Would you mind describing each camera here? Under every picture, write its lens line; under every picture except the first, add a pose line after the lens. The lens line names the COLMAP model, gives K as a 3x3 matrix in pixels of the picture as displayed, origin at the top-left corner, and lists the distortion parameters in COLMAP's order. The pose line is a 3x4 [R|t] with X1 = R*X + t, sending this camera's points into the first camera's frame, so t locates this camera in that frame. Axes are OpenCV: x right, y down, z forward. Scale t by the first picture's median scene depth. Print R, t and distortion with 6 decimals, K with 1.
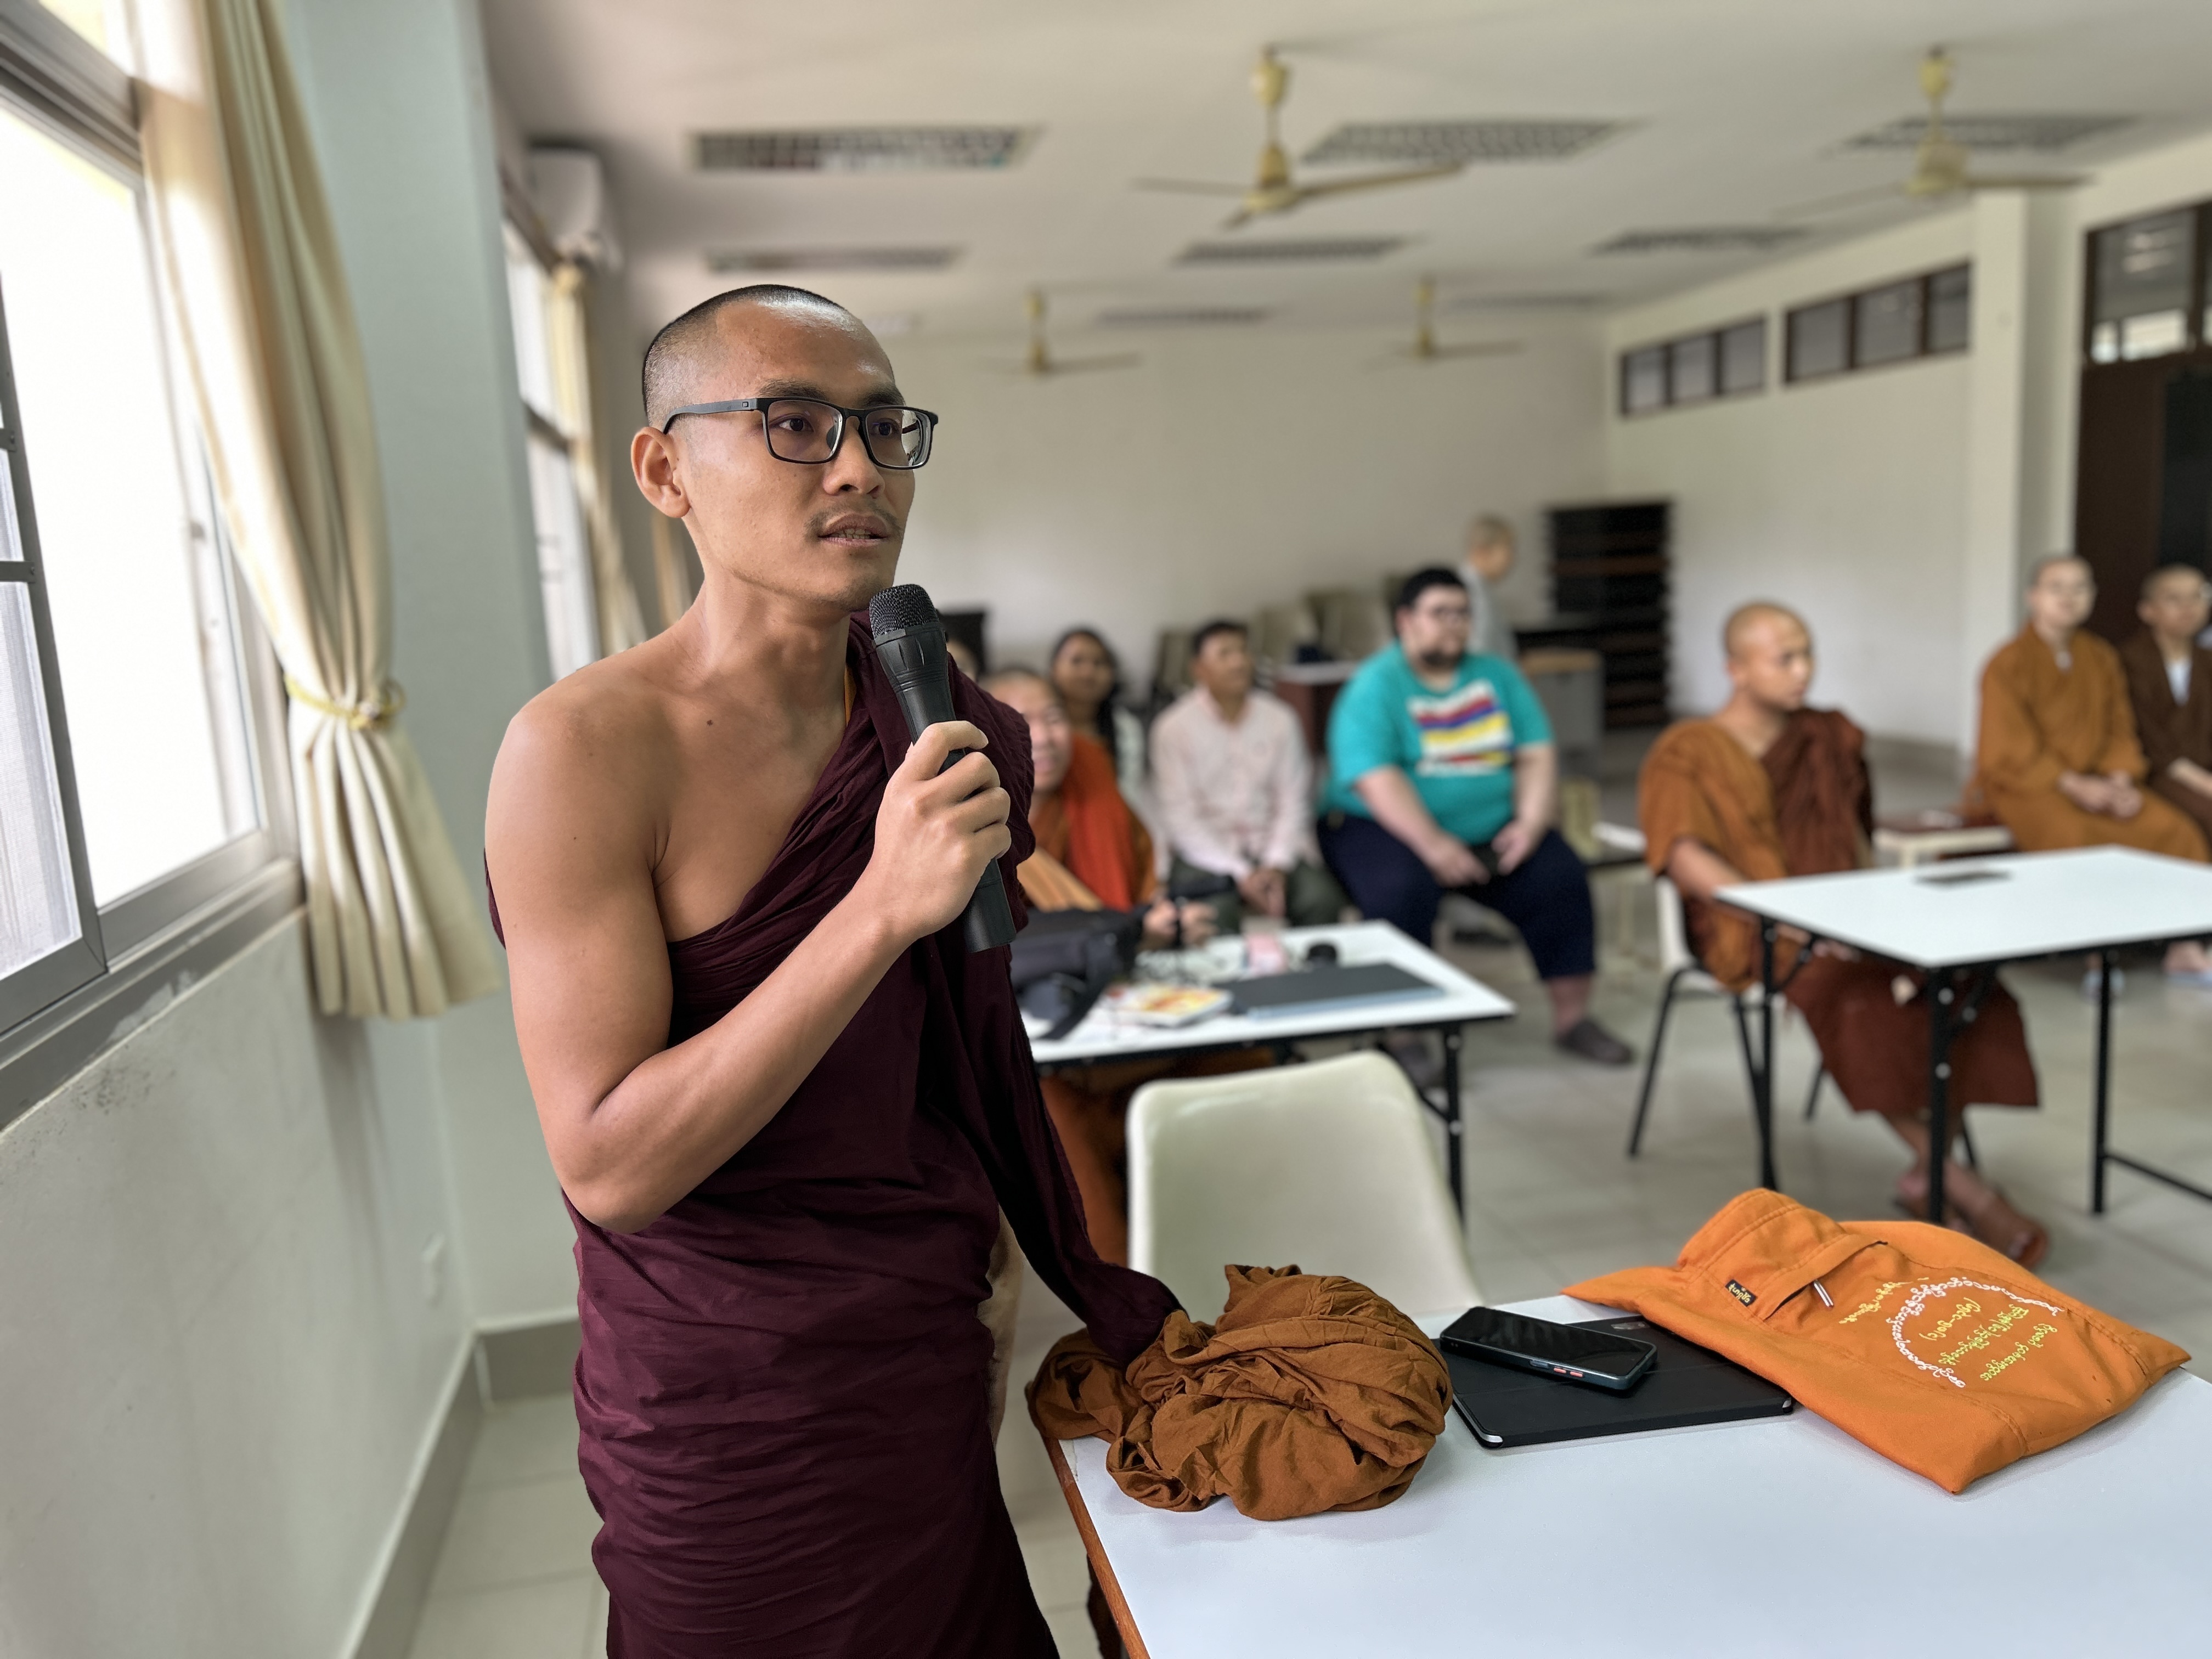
lens RADIAL K [[1671.0, 0, 1117.1], [0, 1671.0, 832.3], [0, 0, 1]] dist [0.072163, -0.086312]
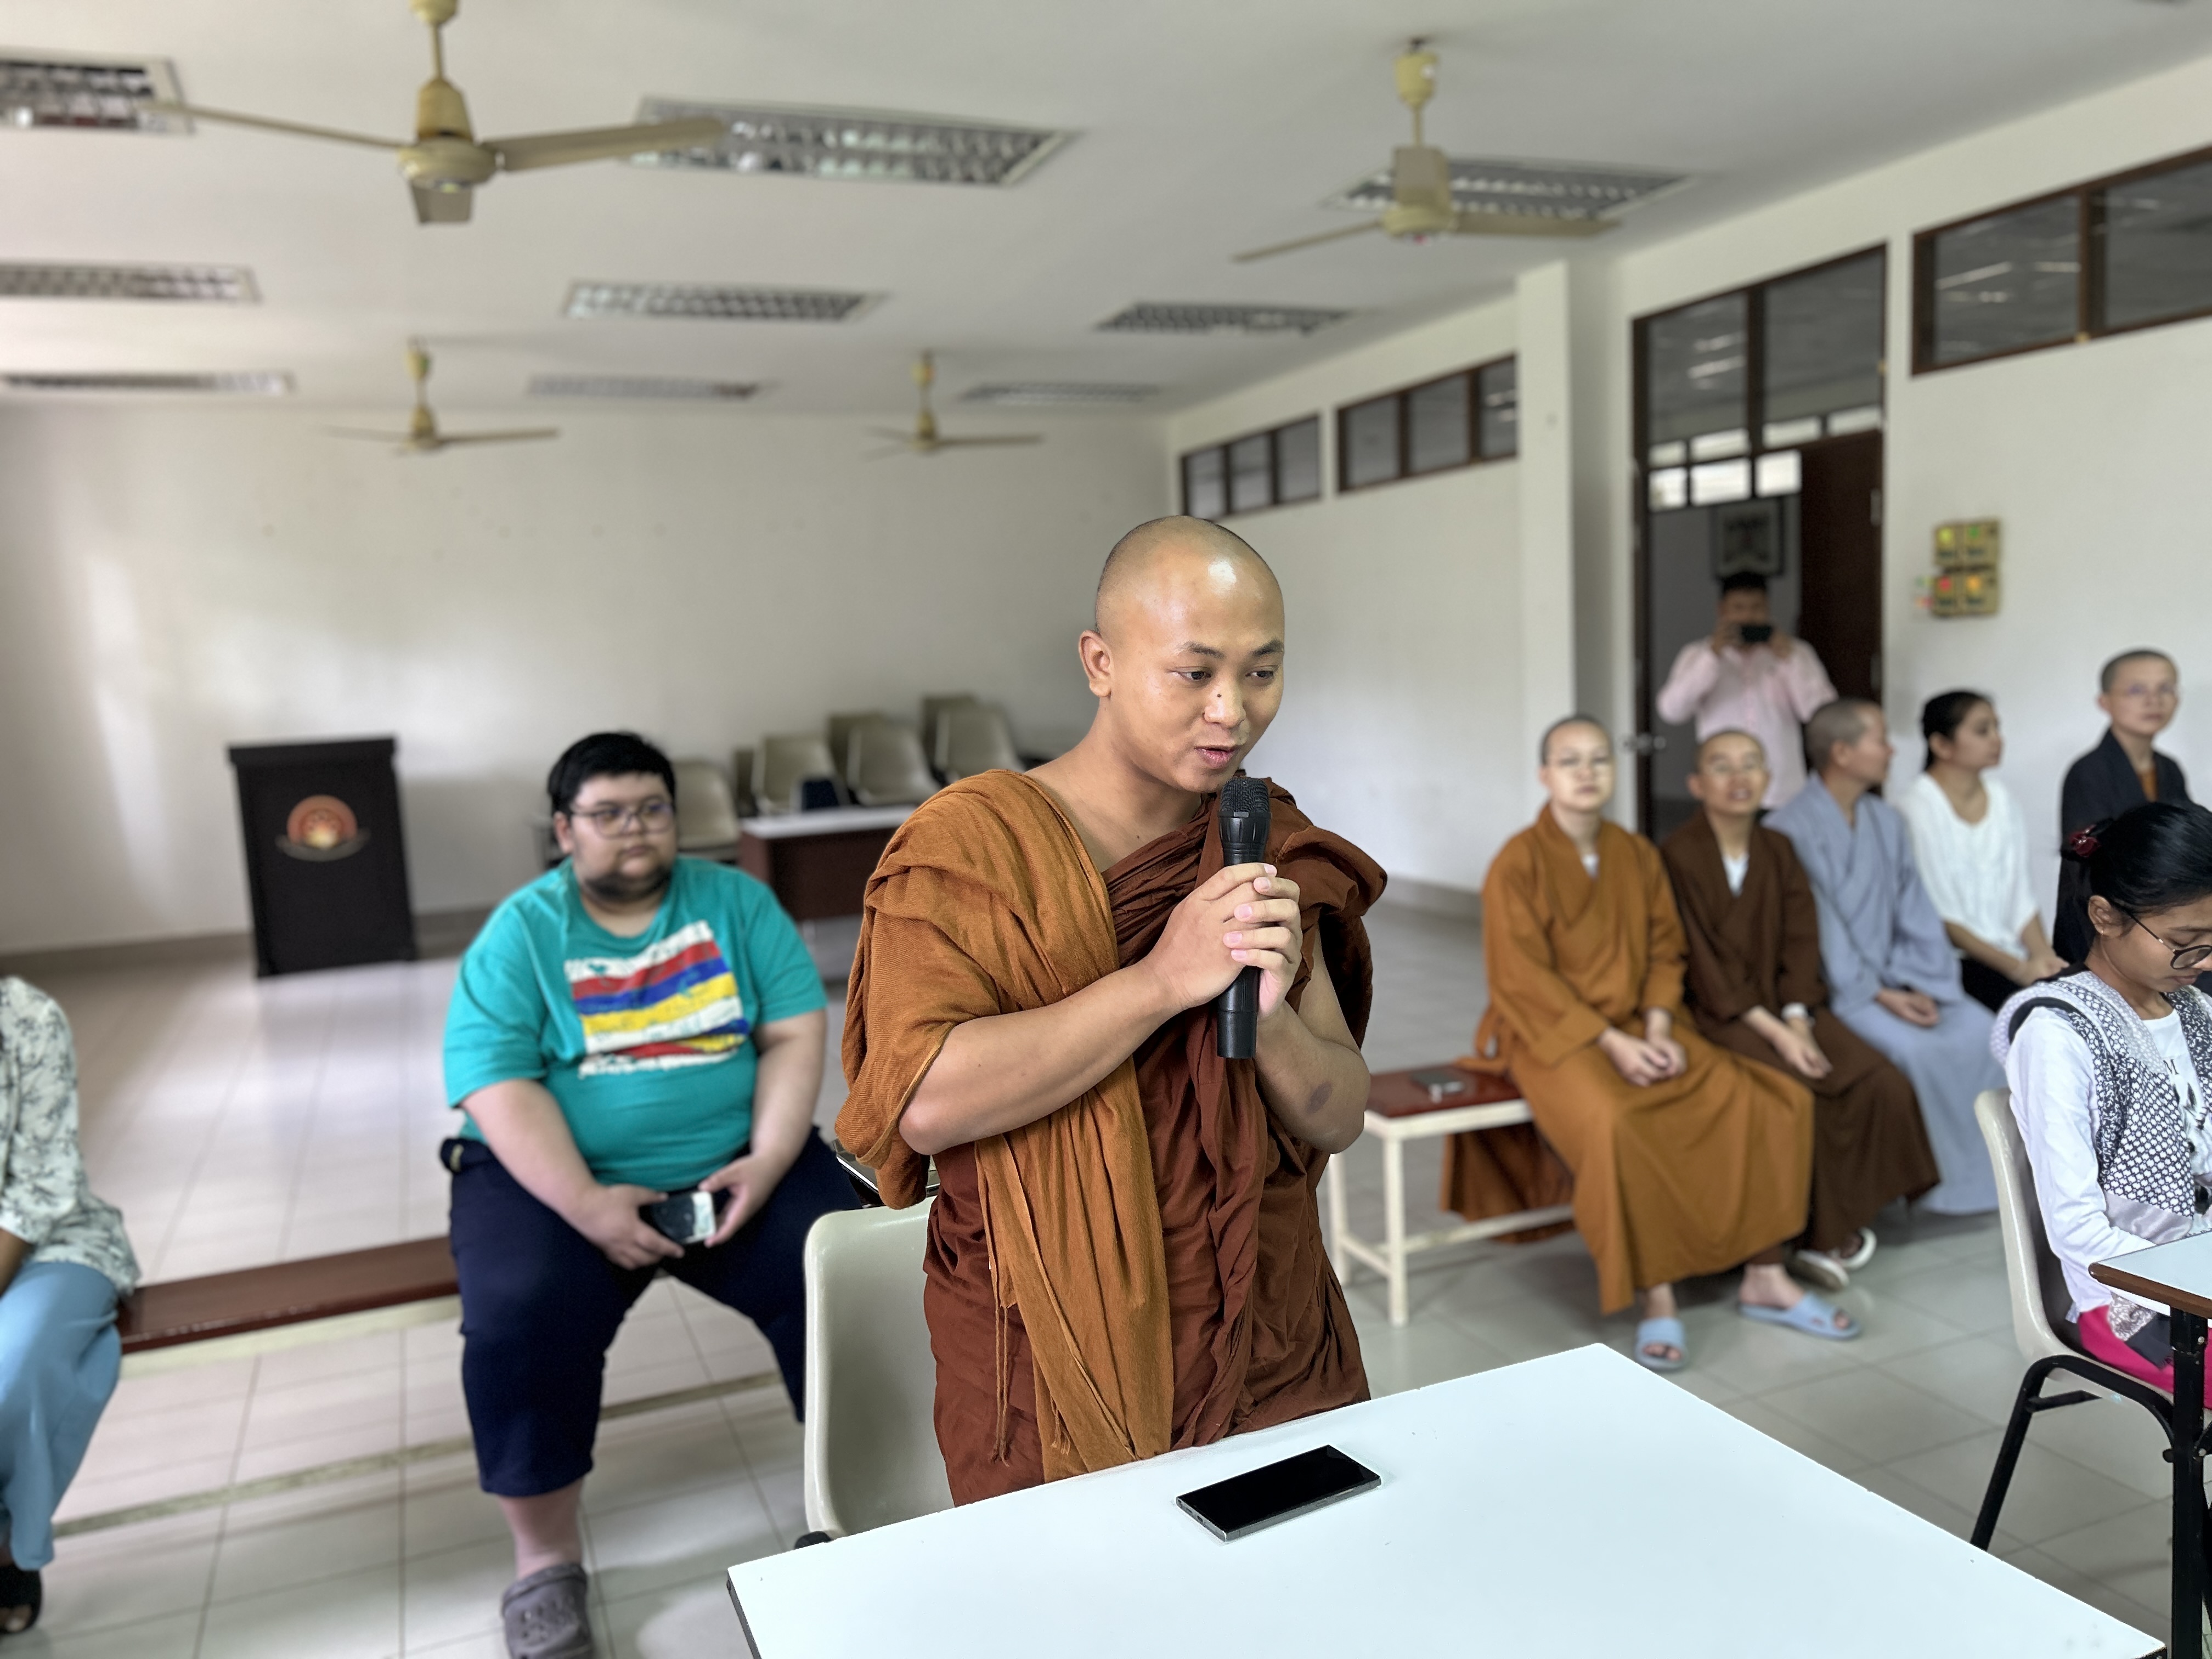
lens RADIAL K [[1671.0, 0, 1110.1], [0, 1671.0, 829.7], [0, 0, 1]] dist [0.072163, -0.086312]
pose [[0.983598, -0.010534, 0.180065, 0.149578], [0.021910, 0.997879, -0.061306, -0.048213], [-0.179037, 0.064246, 0.981742, 0.218391]]
